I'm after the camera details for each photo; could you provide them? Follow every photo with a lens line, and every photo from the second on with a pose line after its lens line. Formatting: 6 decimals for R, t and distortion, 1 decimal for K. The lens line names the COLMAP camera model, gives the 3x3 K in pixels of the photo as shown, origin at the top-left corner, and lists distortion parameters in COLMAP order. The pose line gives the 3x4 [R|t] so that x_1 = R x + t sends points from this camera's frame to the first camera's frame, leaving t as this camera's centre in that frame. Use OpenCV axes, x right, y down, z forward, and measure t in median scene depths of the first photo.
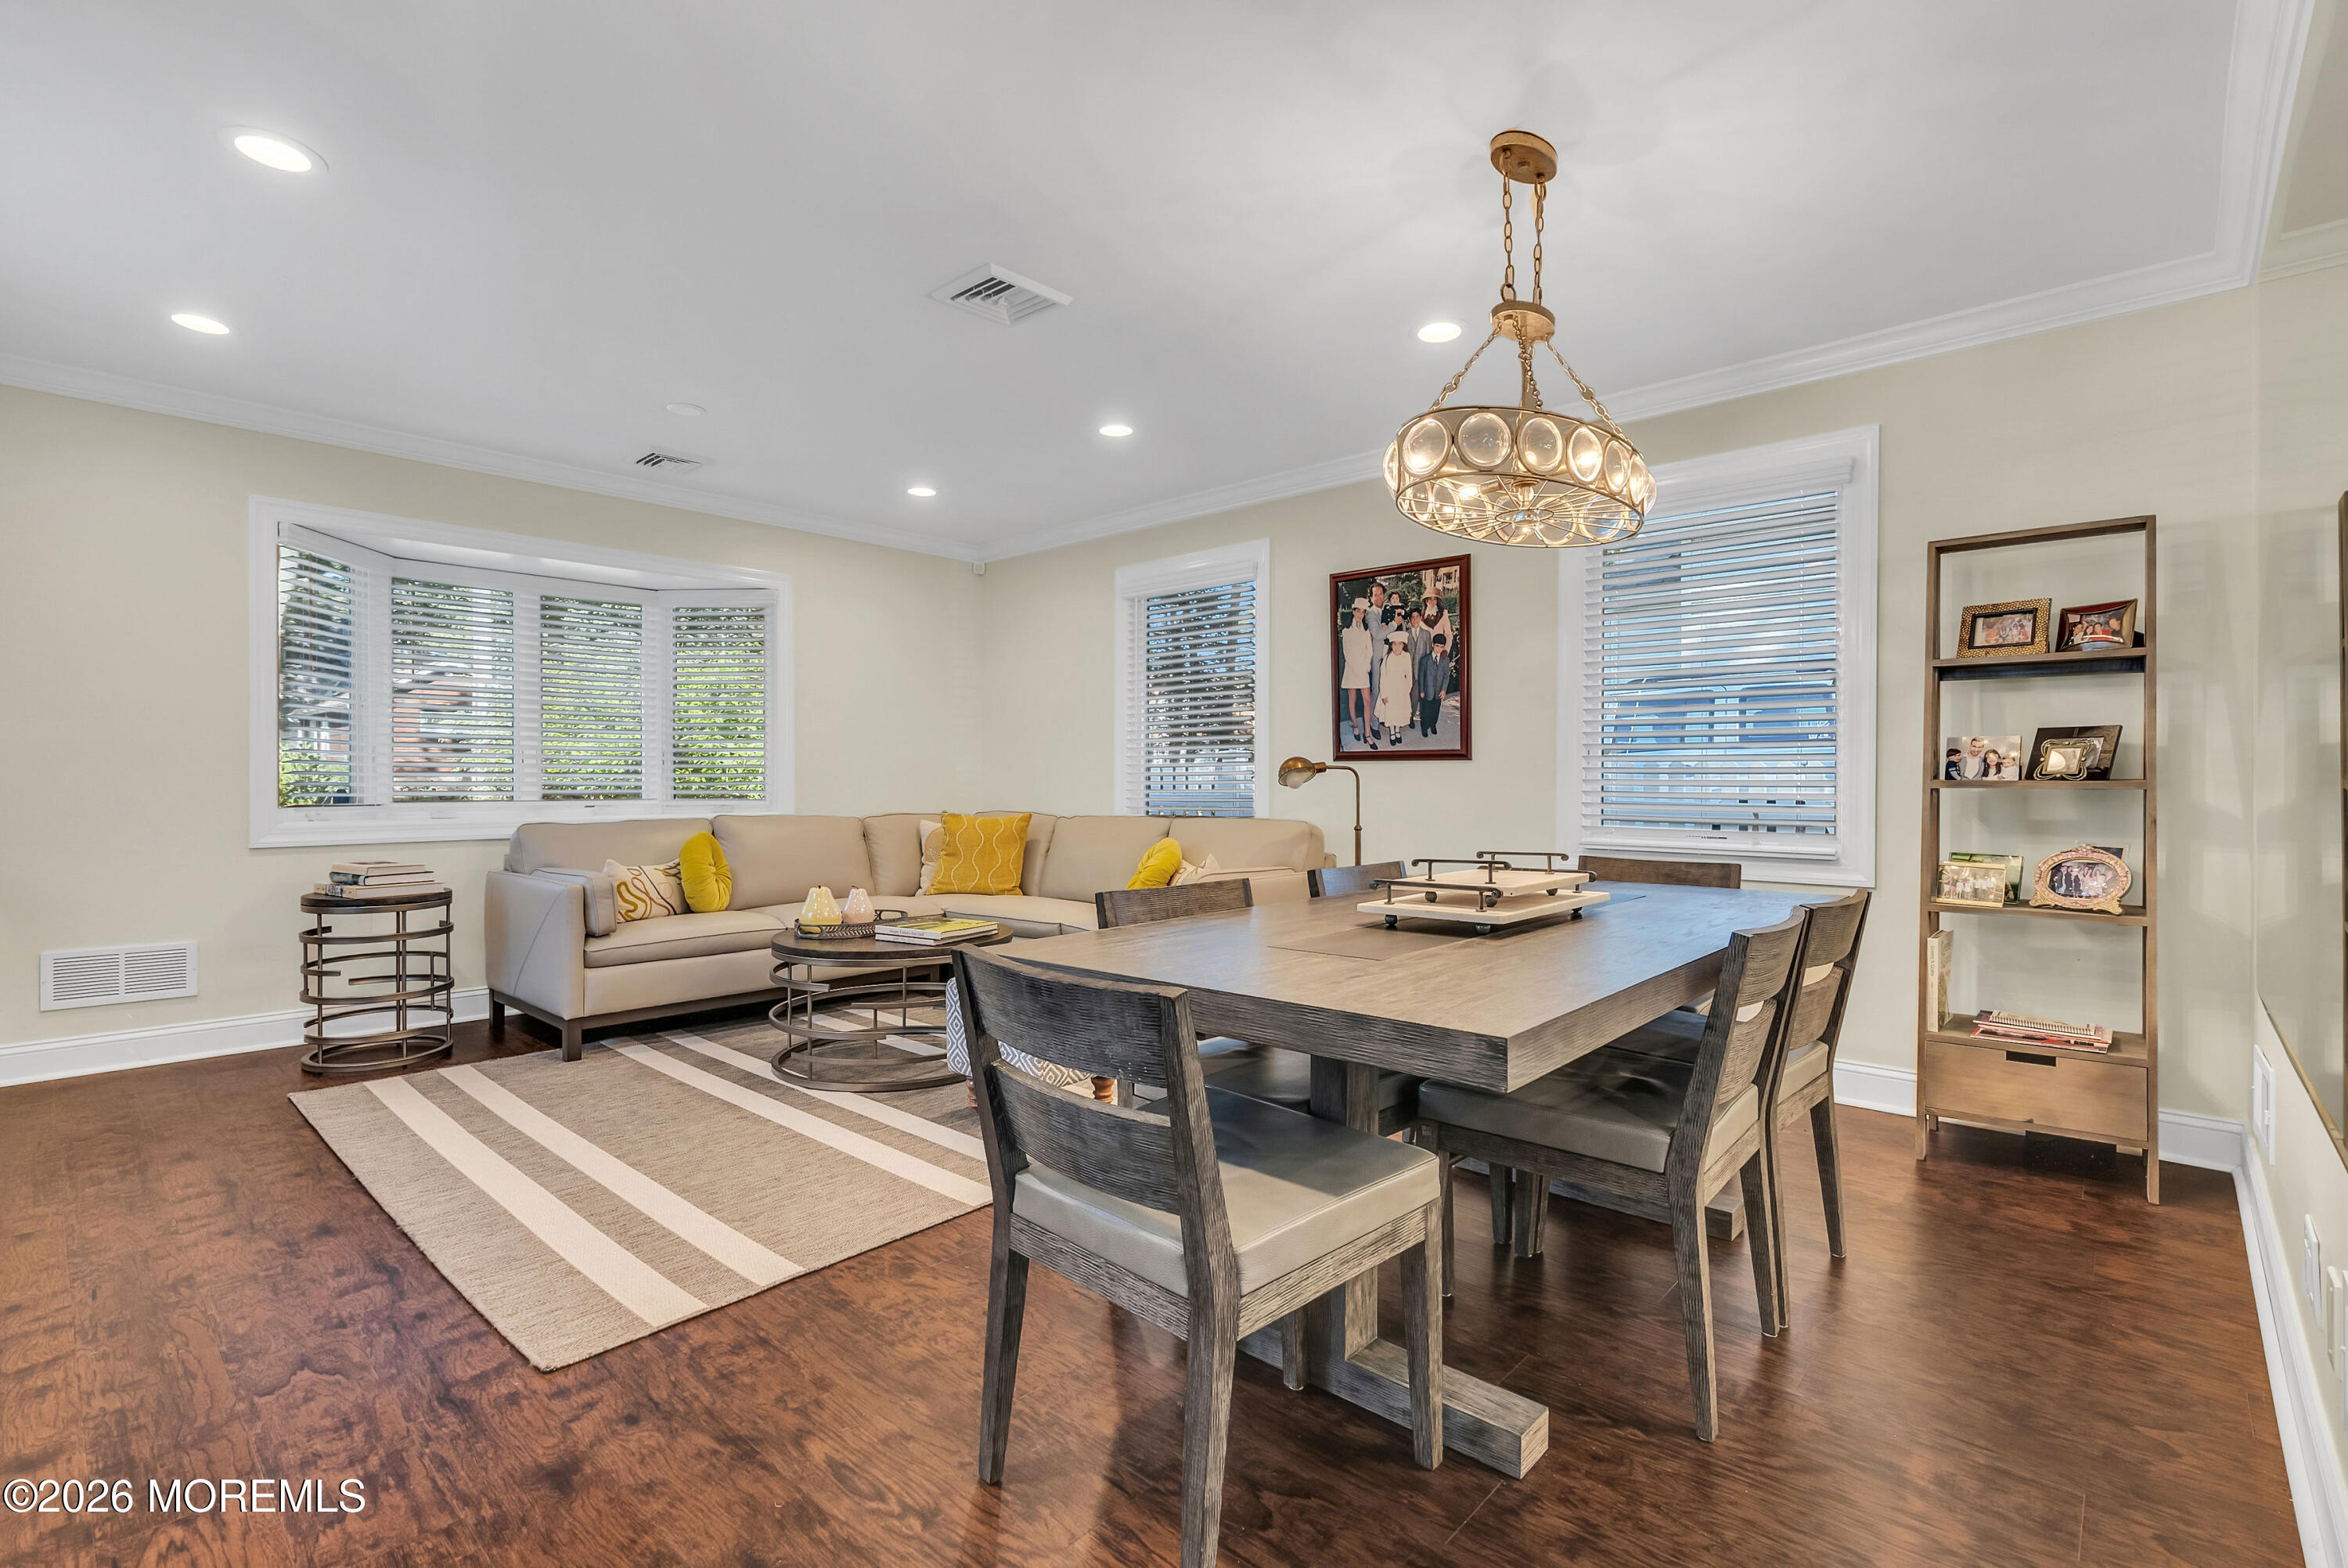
lens RADIAL K [[1070.8, 0, 1174.0], [0, 1070.8, 784.0], [0, 0, 1]] dist [-0.001930, 0.001206]
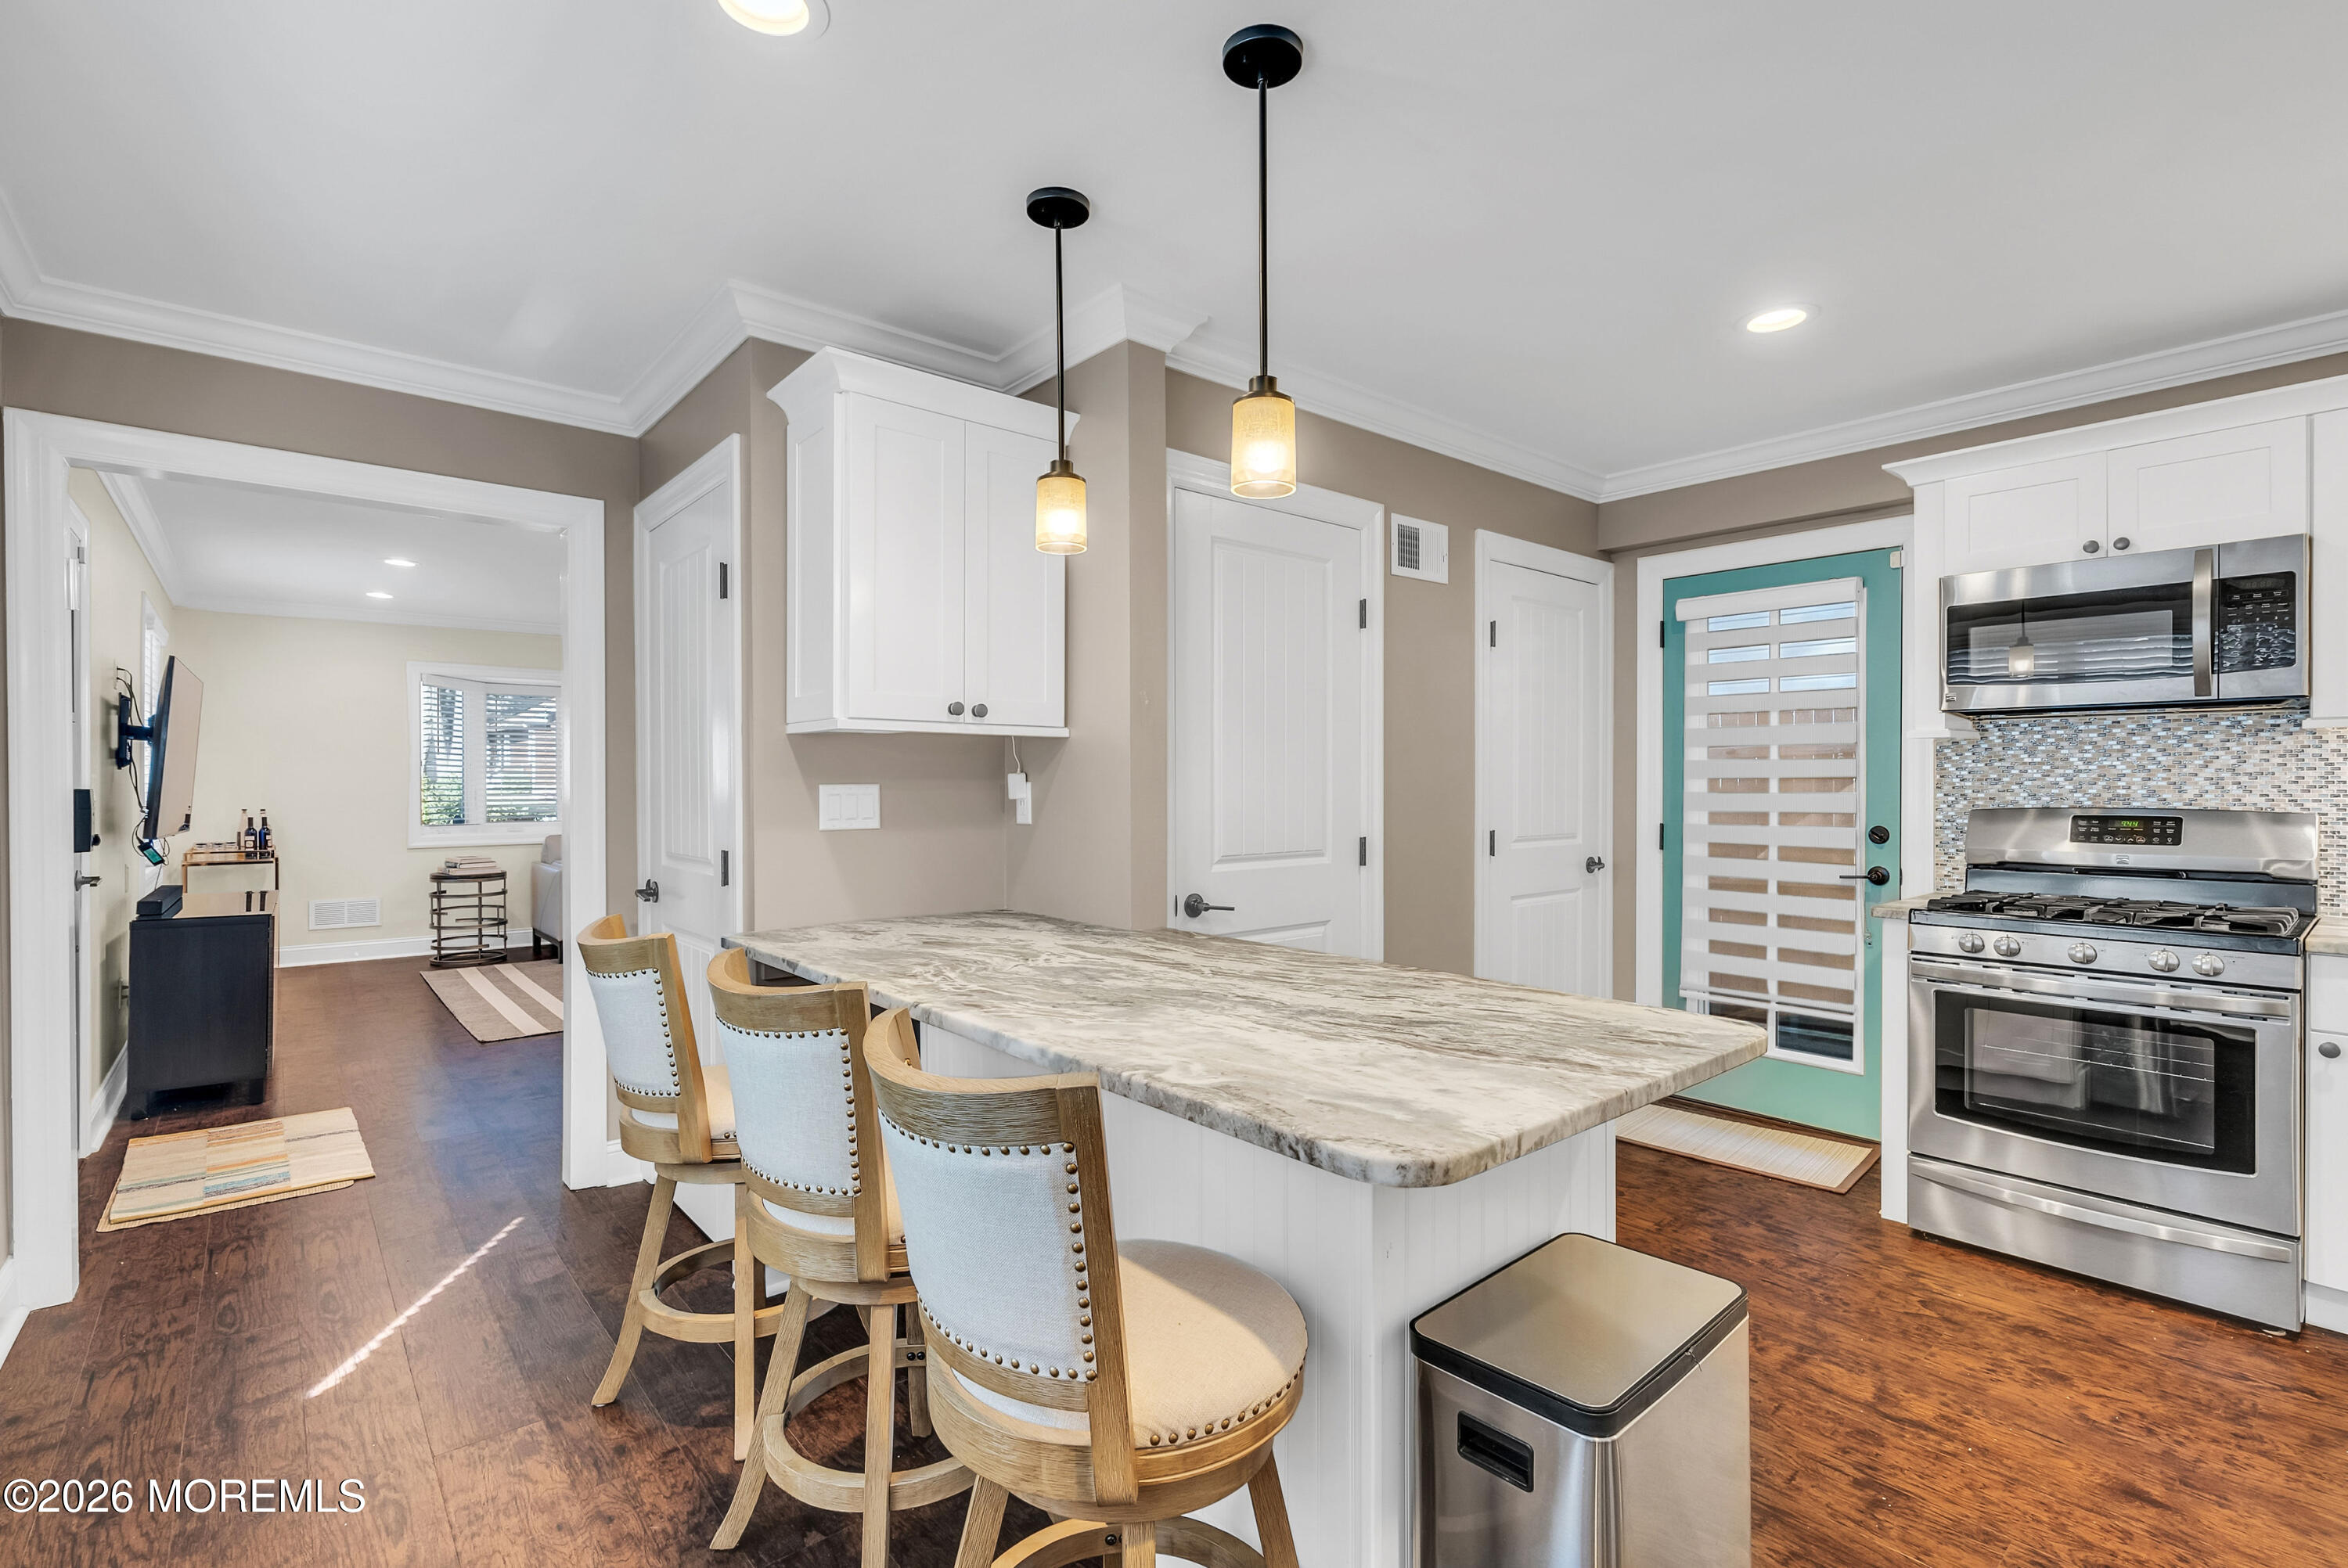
lens RADIAL K [[1070.8, 0, 1174.0], [0, 1070.8, 784.0], [0, 0, 1]] dist [-0.001930, 0.001206]
pose [[0.992946, -0.000817, -0.118566, 0.645918], [0.000523, 0.999997, -0.002510, -0.044527], [0.118567, 0.002430, 0.992943, -0.655638]]
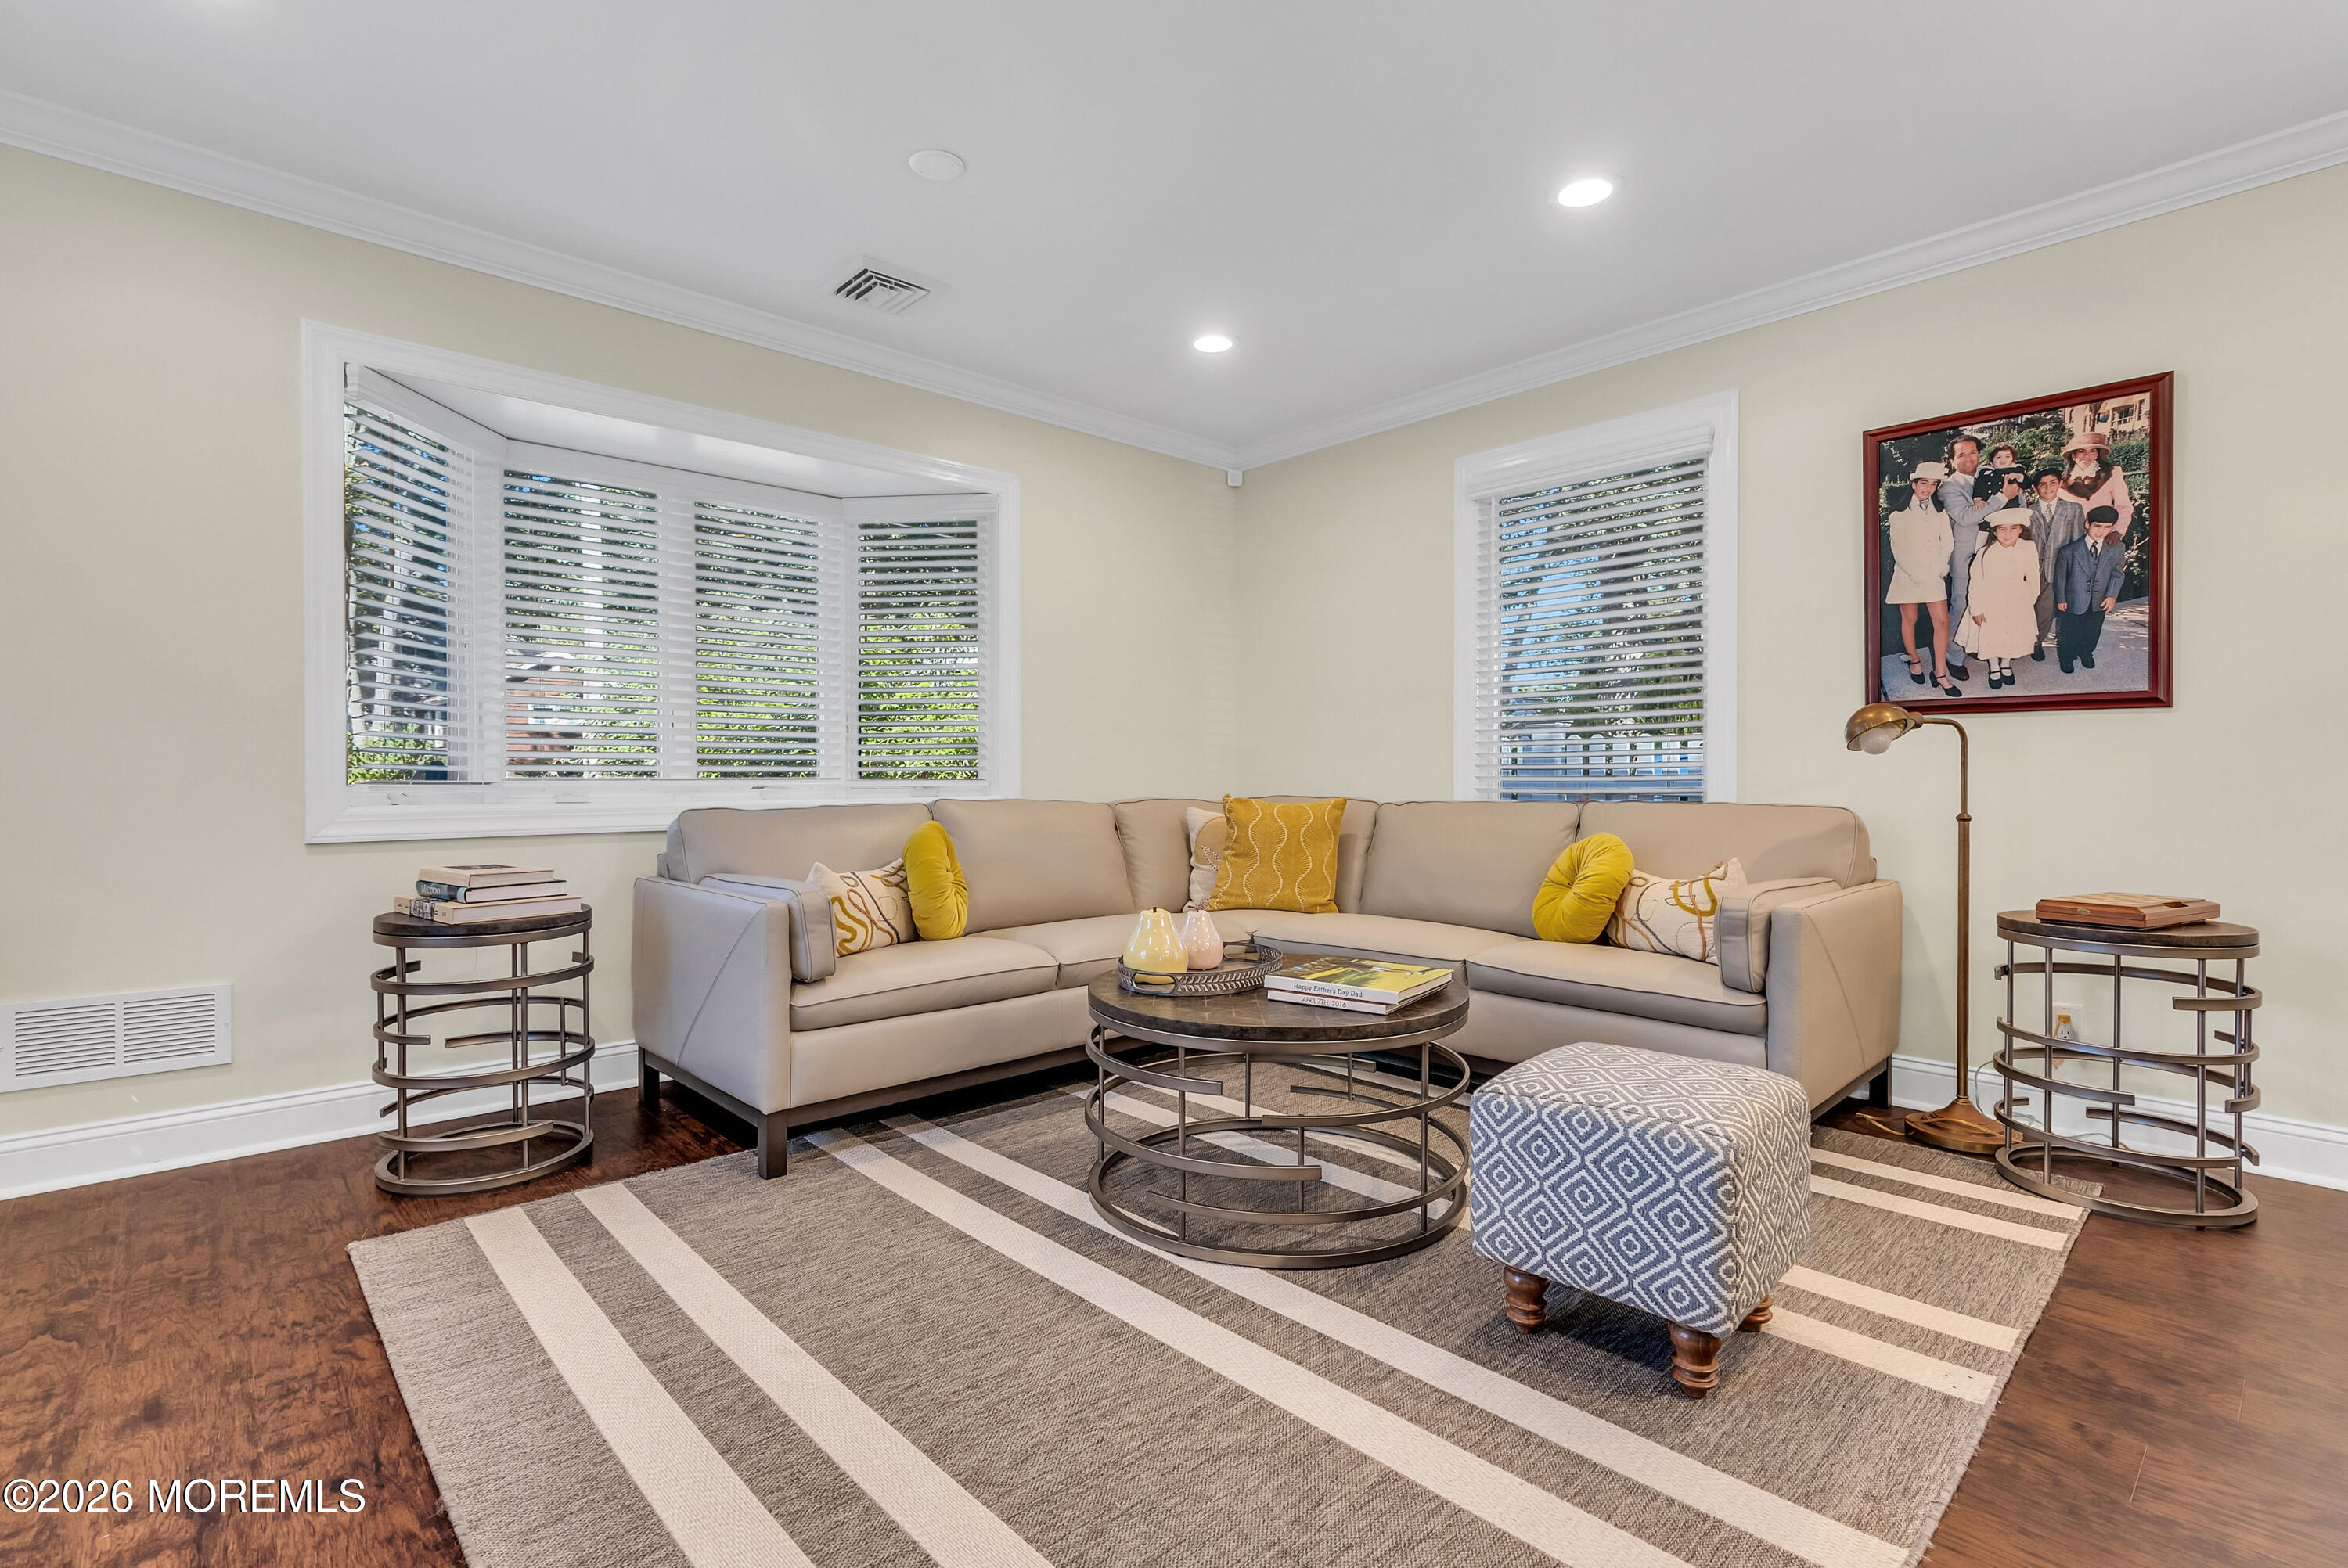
lens RADIAL K [[1088.1, 0, 1180.5], [0, 1088.1, 783.1], [0, 0, 1]] dist [-0.000437, 0.001094]
pose [[0.997265, -0.000936, -0.073898, -0.241518], [0.001276, 0.999989, 0.004557, 0.017405], [0.073893, -0.004639, 0.997255, 0.328498]]
